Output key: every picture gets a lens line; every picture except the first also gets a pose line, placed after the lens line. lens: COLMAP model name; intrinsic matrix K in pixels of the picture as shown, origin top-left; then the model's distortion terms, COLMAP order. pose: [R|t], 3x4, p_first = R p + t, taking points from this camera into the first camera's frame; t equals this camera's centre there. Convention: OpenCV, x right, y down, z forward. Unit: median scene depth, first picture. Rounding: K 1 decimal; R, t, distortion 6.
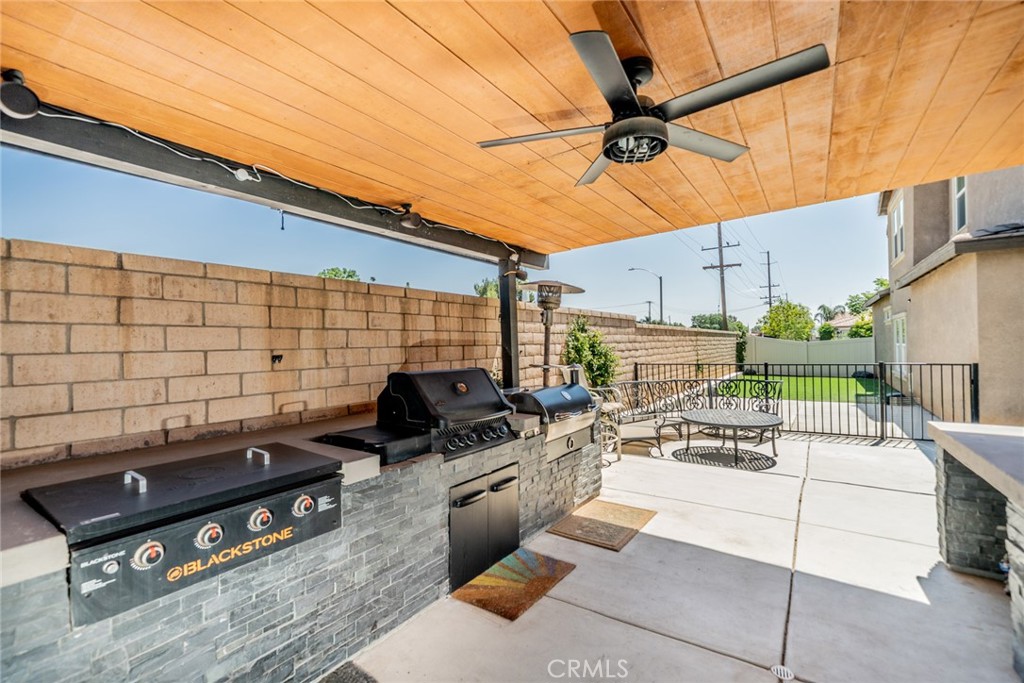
lens RADIAL K [[452.2, 0, 512.0], [0, 452.2, 341.5], [0, 0, 1]] dist [0.000679, 0.000020]
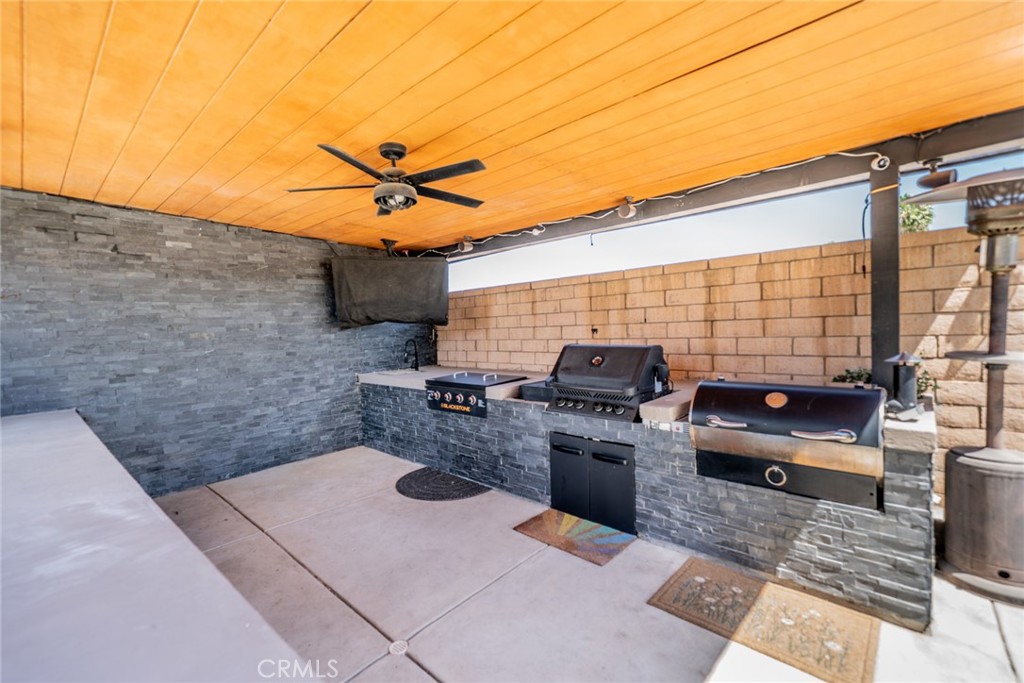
lens RADIAL K [[435.0, 0, 505.4], [0, 435.0, 341.8], [0, 0, 1]] dist [0.002100, 0.000251]
pose [[-0.147384, 0.051574, -0.987734, 0.990862], [0.040926, 0.998102, 0.046008, -0.005312], [0.988232, -0.033643, -0.149215, 0.928623]]
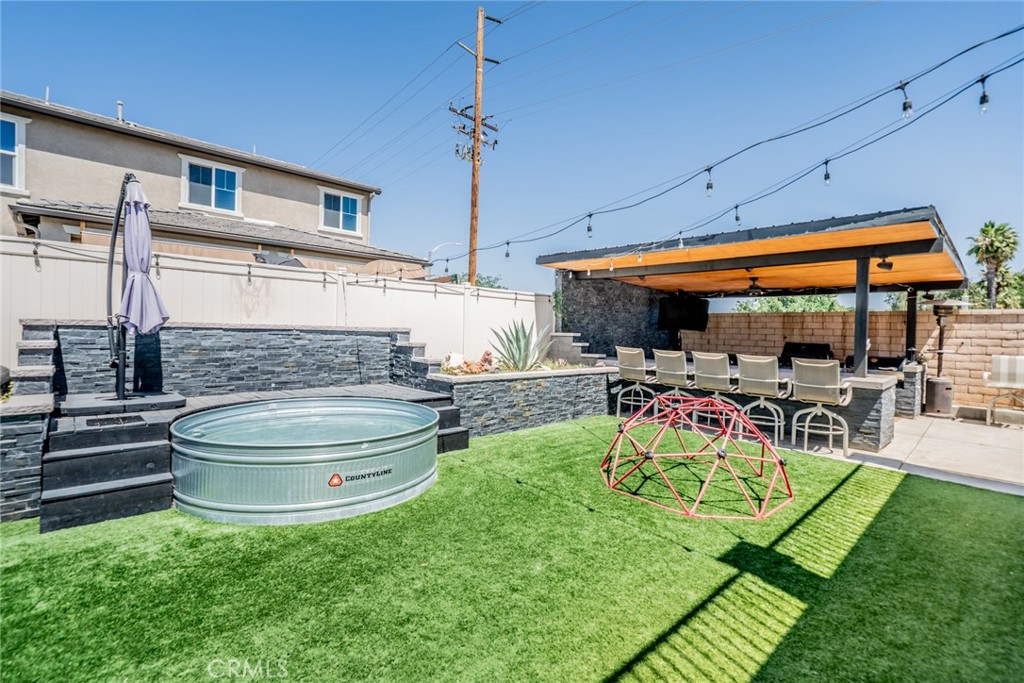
lens RADIAL K [[449.2, 0, 527.7], [0, 449.2, 338.4], [0, 0, 1]] dist [0.000001, -0.000138]
pose [[-0.209220, 0.026340, -0.977514, 3.263541], [-0.014515, 0.999443, 0.030037, -0.029734], [0.977761, 0.020473, -0.208721, -0.204731]]
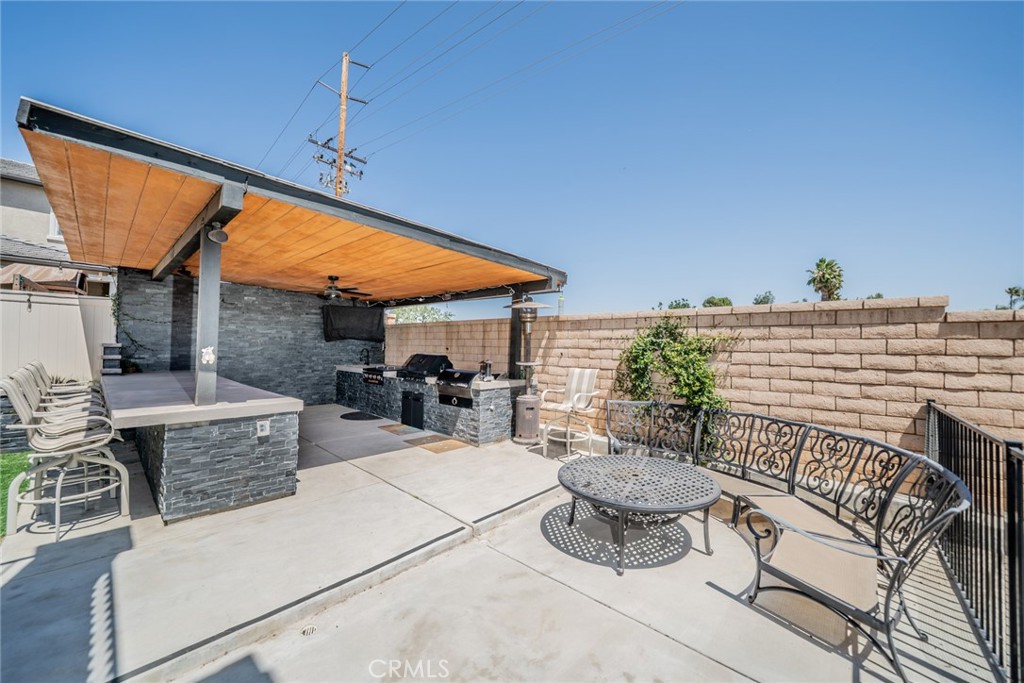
lens RADIAL K [[373.7, 0, 512.0], [0, 373.7, 341.5], [0, 0, 1]] dist [-0.014901, -0.000014]
pose [[-0.142637, -0.002381, -0.989772, 1.998866], [-0.012998, 0.999915, -0.000533, -0.017850], [0.989690, 0.012789, -0.142656, 1.831372]]
